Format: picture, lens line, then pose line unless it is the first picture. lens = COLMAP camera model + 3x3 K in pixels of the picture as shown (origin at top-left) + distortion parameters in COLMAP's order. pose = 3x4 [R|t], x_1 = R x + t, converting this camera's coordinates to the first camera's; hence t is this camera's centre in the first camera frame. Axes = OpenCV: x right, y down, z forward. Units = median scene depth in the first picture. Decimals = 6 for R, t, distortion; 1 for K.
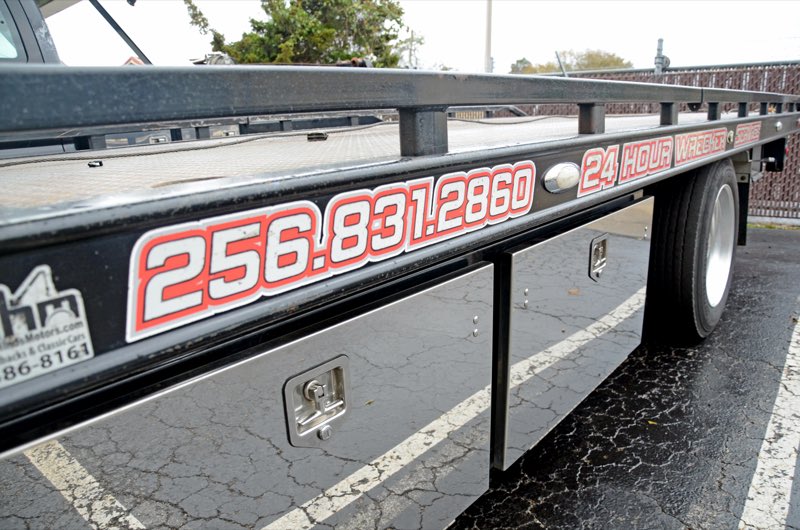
lens RADIAL K [[629.0, 0, 400.0], [0, 629.0, 265.0], [0, 0, 1]] dist [-0.192268, 0.126241]
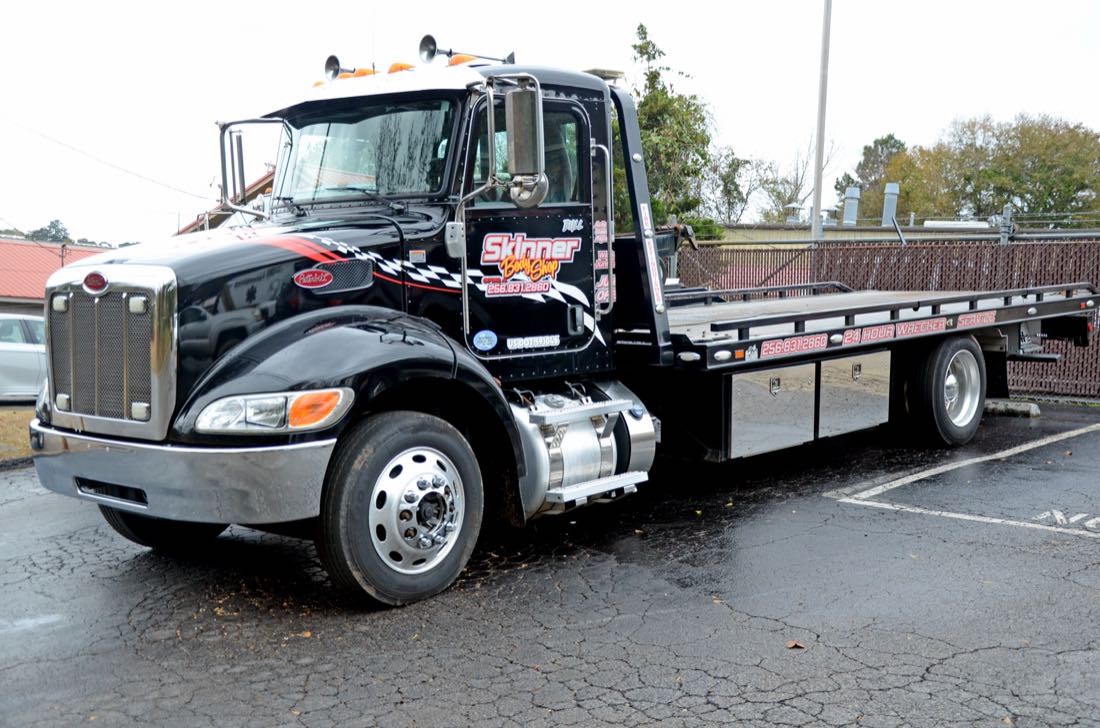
lens RADIAL K [[1290.8, 0, 550.0], [0, 1290.8, 364.0], [0, 0, 1]] dist [-0.006691, 0.002294]
pose [[0.997611, 0.030068, -0.062194, -0.805958], [-0.038448, 0.989648, -0.138269, 0.968711], [0.057393, 0.140329, 0.988440, -5.684505]]
